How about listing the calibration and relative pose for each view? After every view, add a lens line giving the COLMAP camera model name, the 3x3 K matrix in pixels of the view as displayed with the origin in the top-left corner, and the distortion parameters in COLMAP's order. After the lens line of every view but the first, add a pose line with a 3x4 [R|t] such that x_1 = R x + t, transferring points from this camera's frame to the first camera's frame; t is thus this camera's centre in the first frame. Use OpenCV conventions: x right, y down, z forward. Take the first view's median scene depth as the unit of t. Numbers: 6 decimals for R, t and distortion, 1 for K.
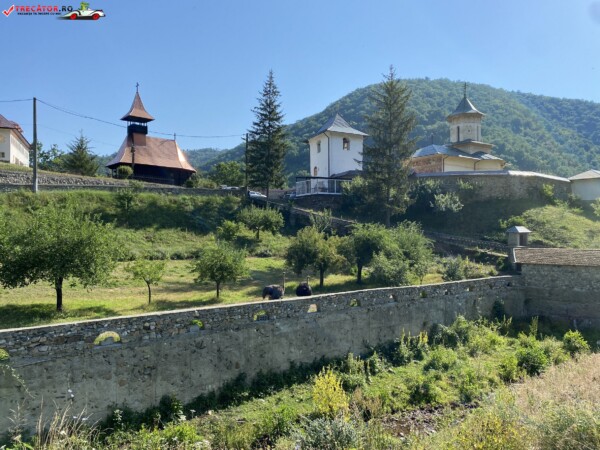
lens RADIAL K [[456.0, 0, 298.9], [0, 456.0, 224.4], [0, 0, 1]] dist [0.060236, -0.081950]
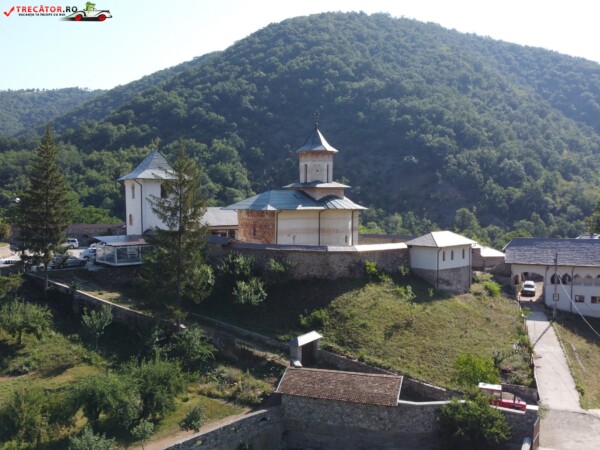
lens RADIAL K [[607.3, 0, 298.7], [0, 607.3, 224.6], [0, 0, 1]] dist [-0.003550, 0.000000]
pose [[0.988765, -0.003805, 0.149430, 0.250540], [-0.004874, 0.998323, 0.057677, -0.252410], [-0.149399, -0.057758, 0.987089, -0.166681]]
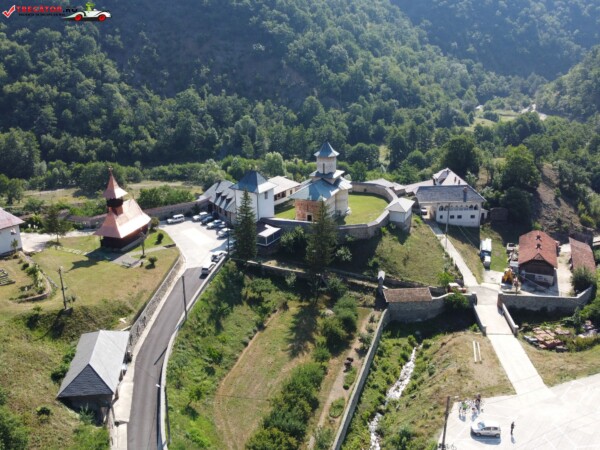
lens RADIAL K [[607.3, 0, 299.0], [0, 607.3, 222.0], [0, 0, 1]] dist [-0.003550, 0.000000]
pose [[0.868970, -0.170412, 0.464597, -1.030567], [0.005048, 0.941841, 0.336021, -1.061354], [-0.494839, -0.289647, 0.819292, -0.976896]]
